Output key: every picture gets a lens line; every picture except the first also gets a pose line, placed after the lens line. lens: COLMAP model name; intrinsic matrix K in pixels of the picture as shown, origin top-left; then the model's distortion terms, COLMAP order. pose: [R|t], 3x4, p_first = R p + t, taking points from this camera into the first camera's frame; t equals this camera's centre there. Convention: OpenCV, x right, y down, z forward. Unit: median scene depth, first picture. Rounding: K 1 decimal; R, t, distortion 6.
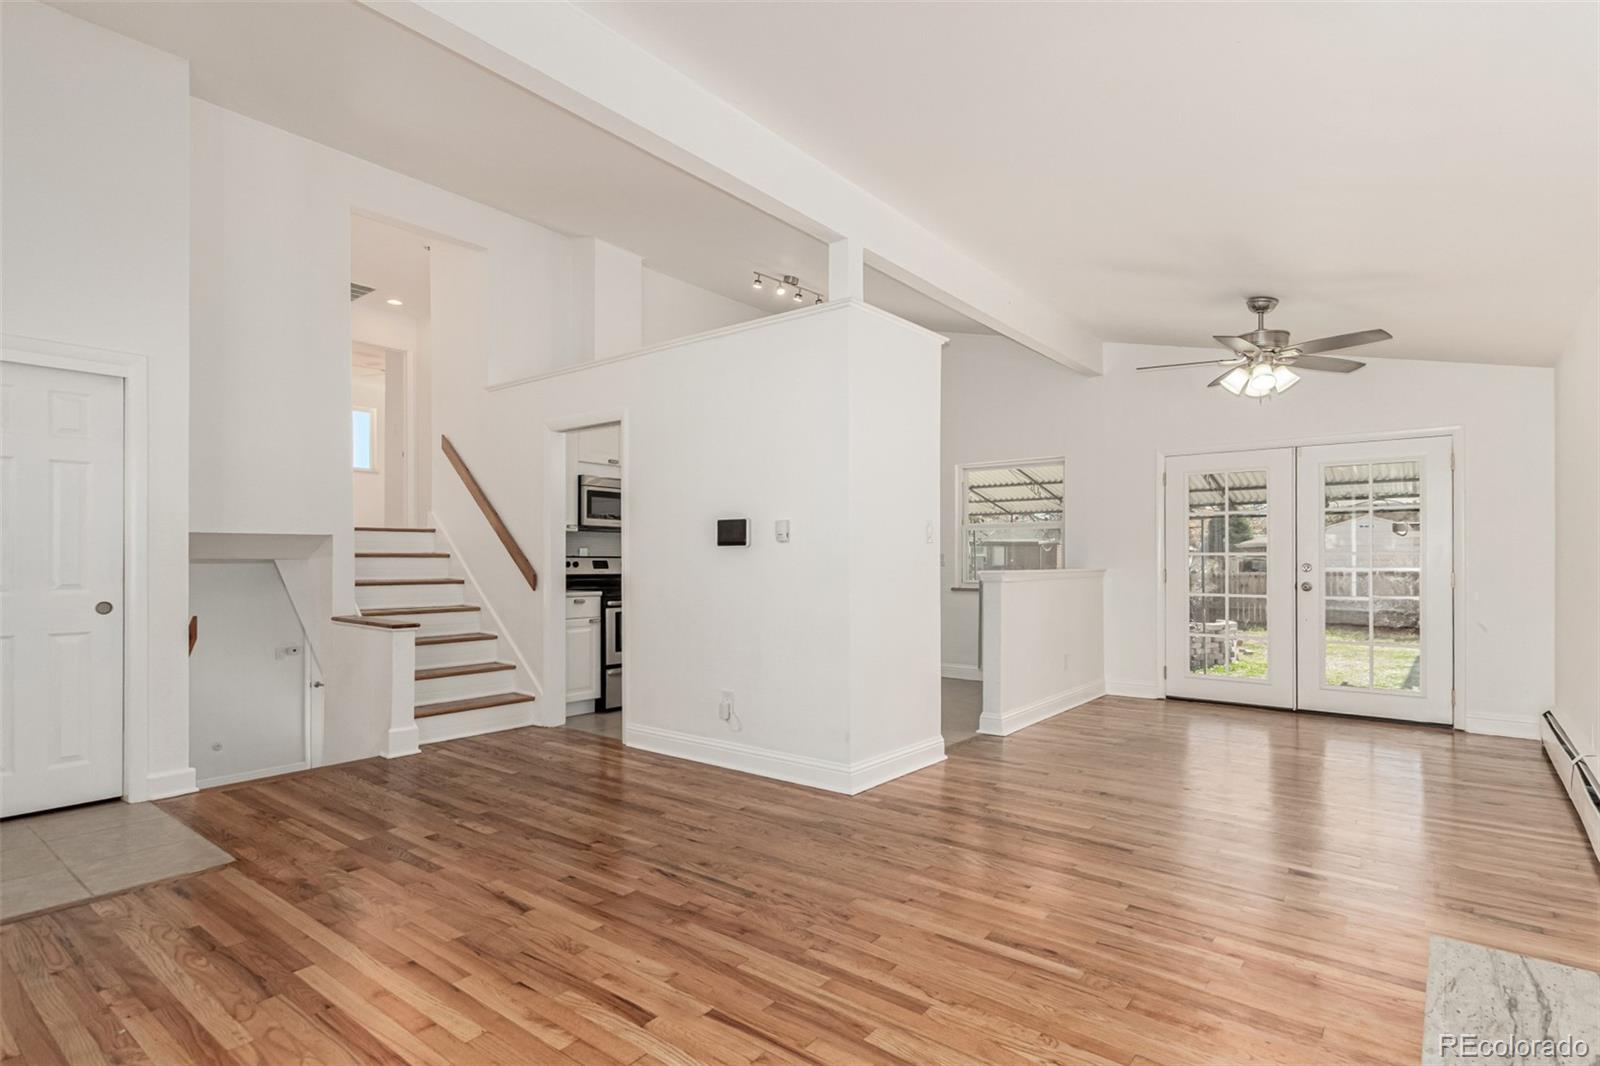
lens RADIAL K [[799.0, 0, 821.4], [0, 799.0, 547.3], [0, 0, 1]] dist [0.008754, -0.003165]
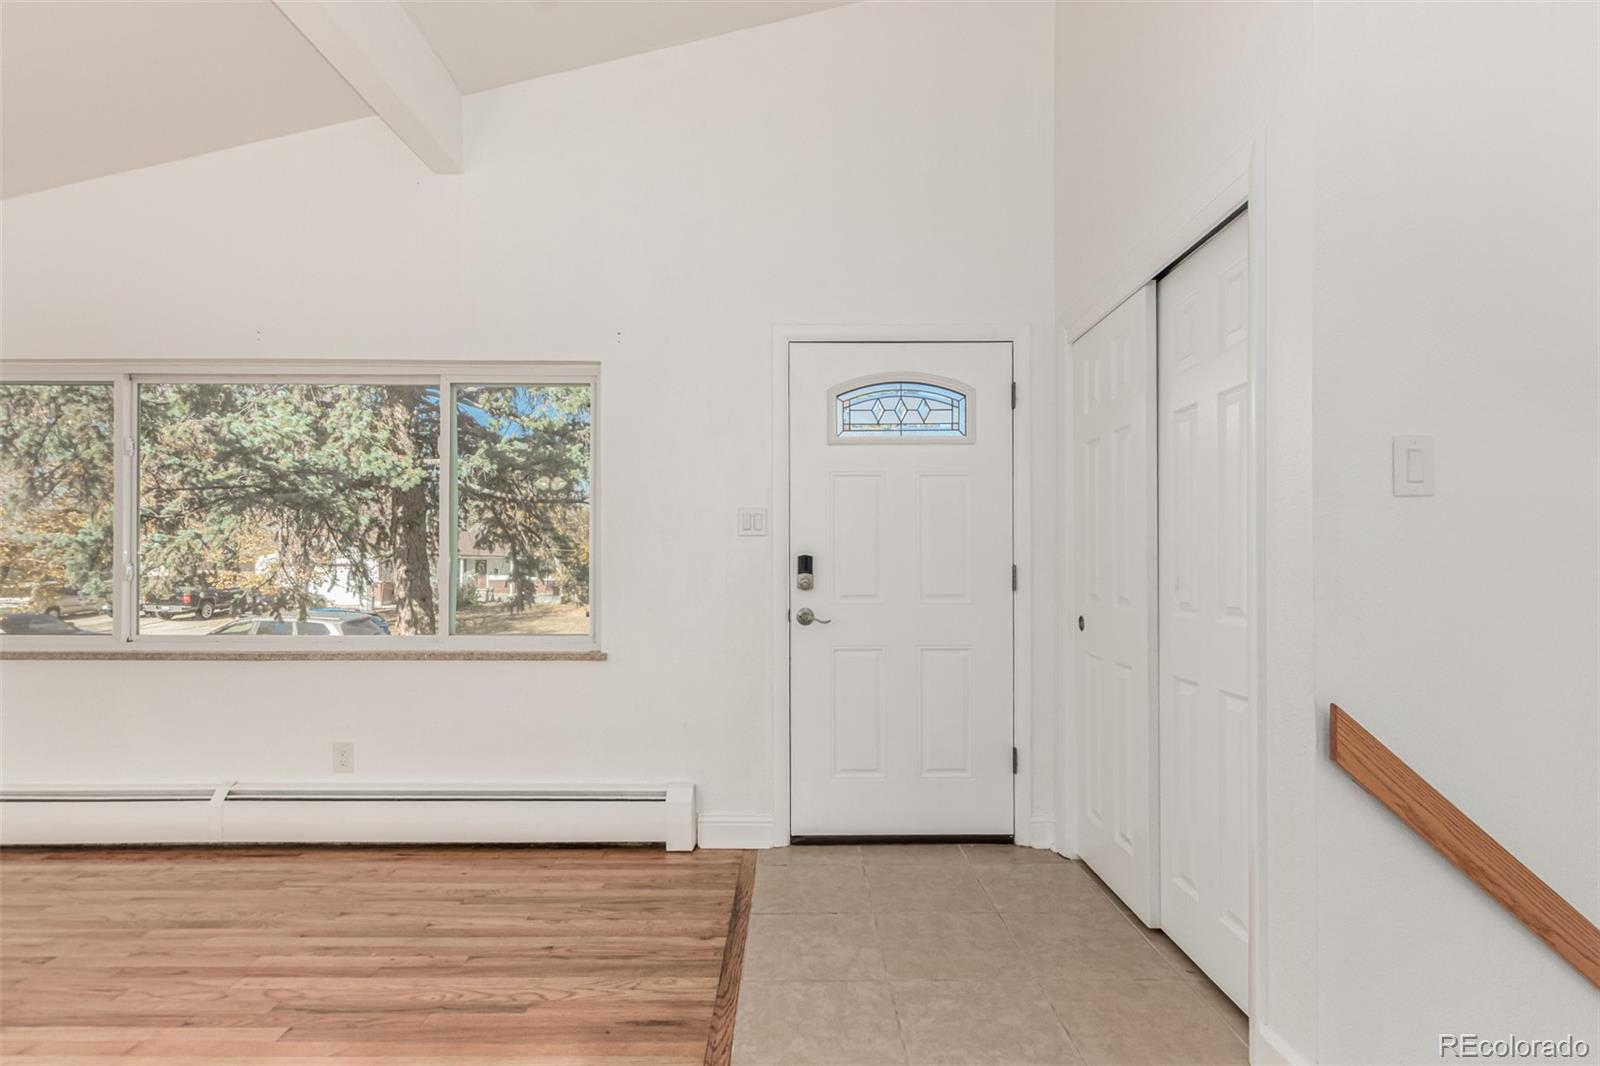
lens RADIAL K [[776.5, 0, 810.2], [0, 776.5, 565.5], [0, 0, 1]] dist [0.014927, -0.005487]
pose [[-0.793050, 0.003256, -0.609148, -0.477912], [0.012958, 0.999850, -0.011526, 0.018252], [0.609019, -0.017034, -0.792973, 1.686934]]
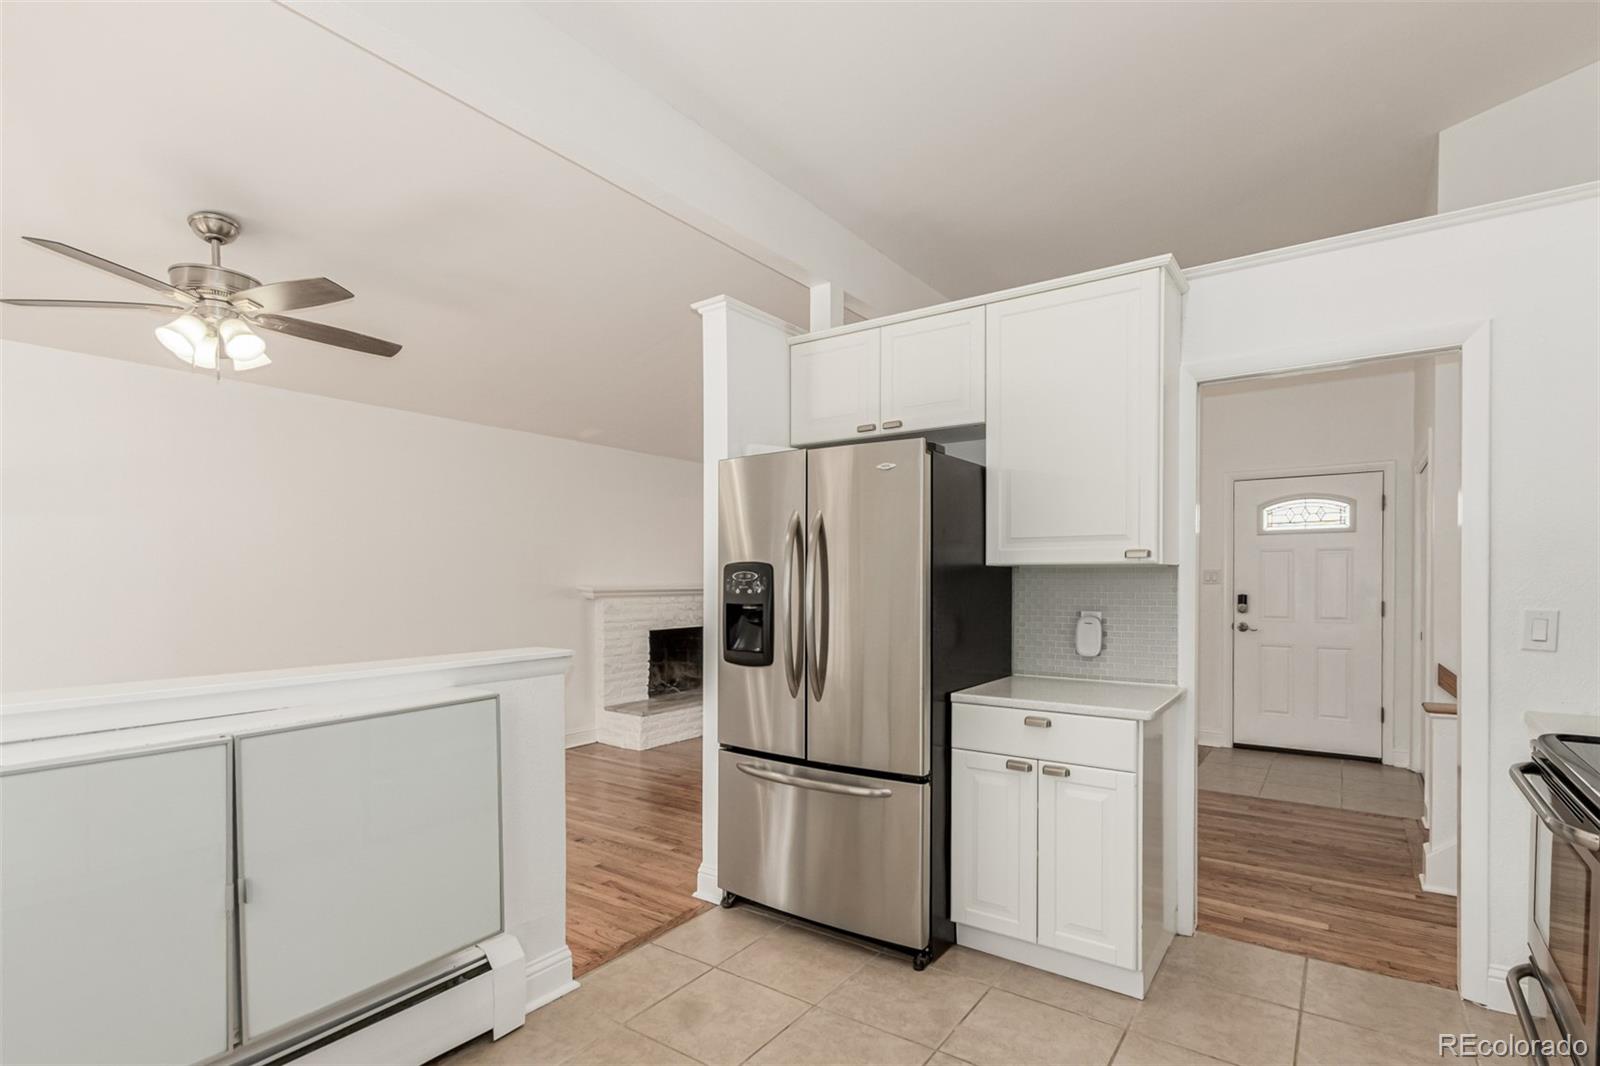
lens RADIAL K [[776.5, 0, 807.6], [0, 776.5, 586.0], [0, 0, 1]] dist [0.014927, -0.005487]
pose [[-0.999081, 0.001457, -0.042845, 0.140679], [0.001993, 0.999920, -0.012467, -0.009987], [0.042824, -0.012540, -0.999004, 2.909373]]
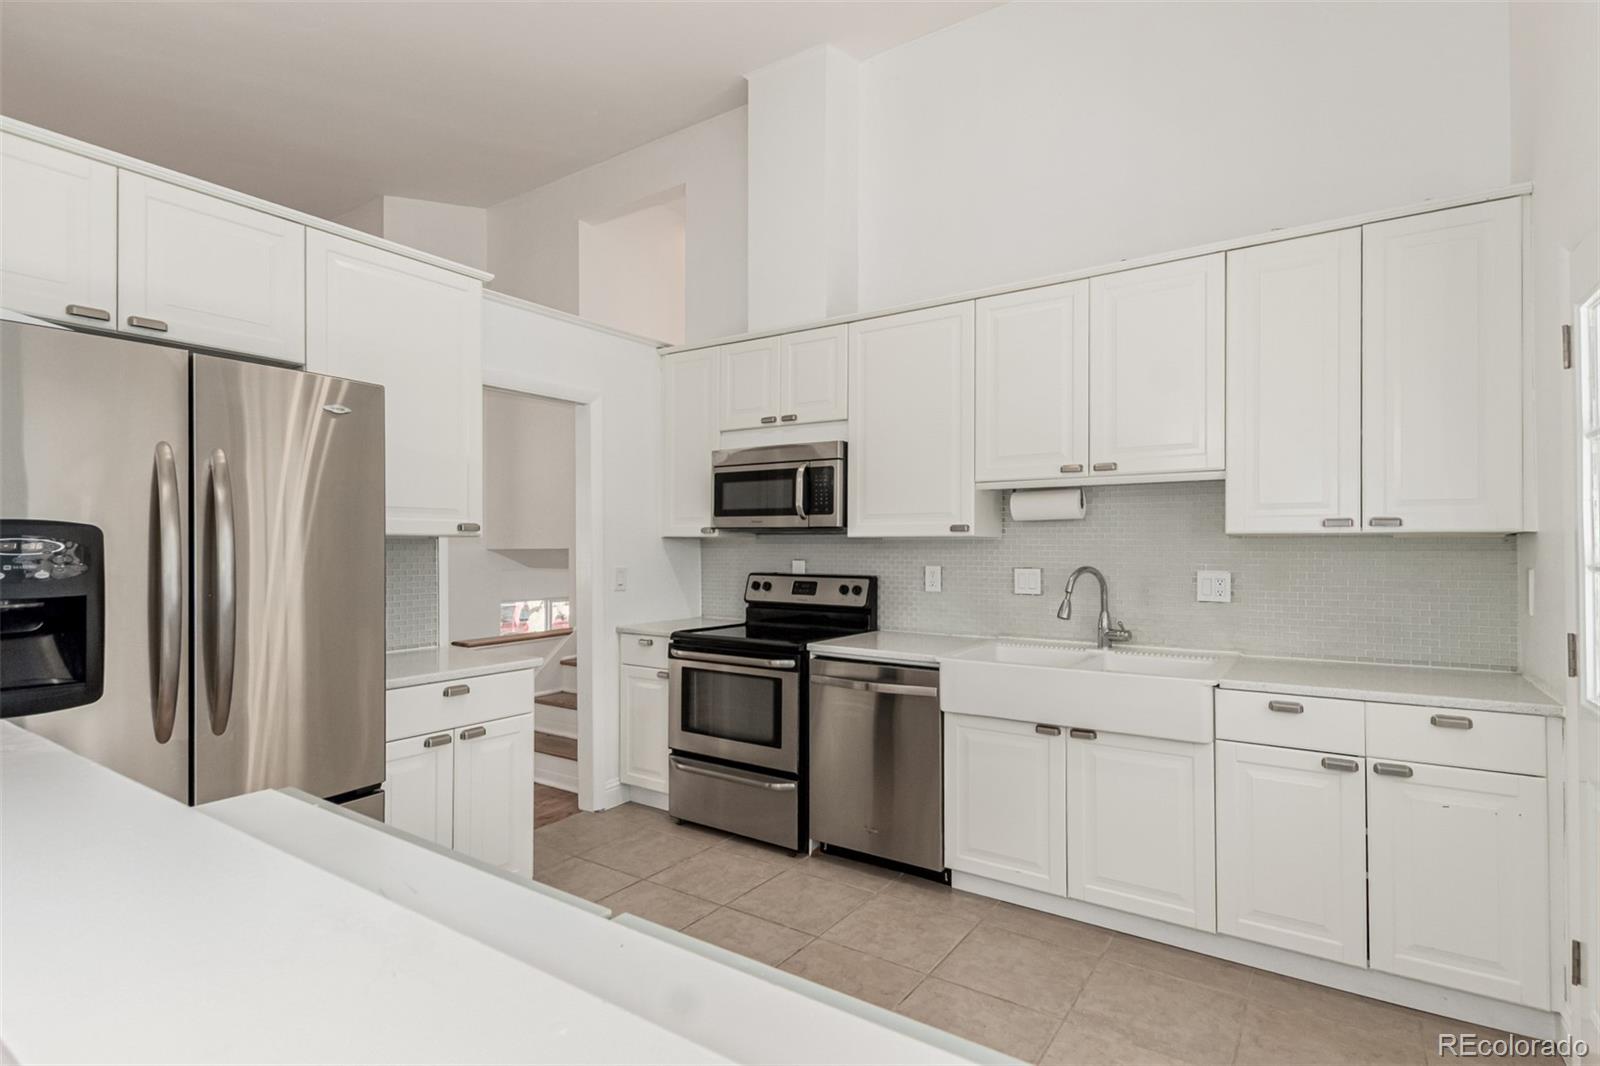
lens RADIAL K [[776.5, 0, 798.1], [0, 776.5, 550.4], [0, 0, 1]] dist [0.014927, -0.005487]
pose [[0.040828, 0.003305, -0.999161, 0.796508], [0.021013, 0.999771, 0.004166, -0.024881], [0.998945, -0.021166, 0.040749, 2.367721]]
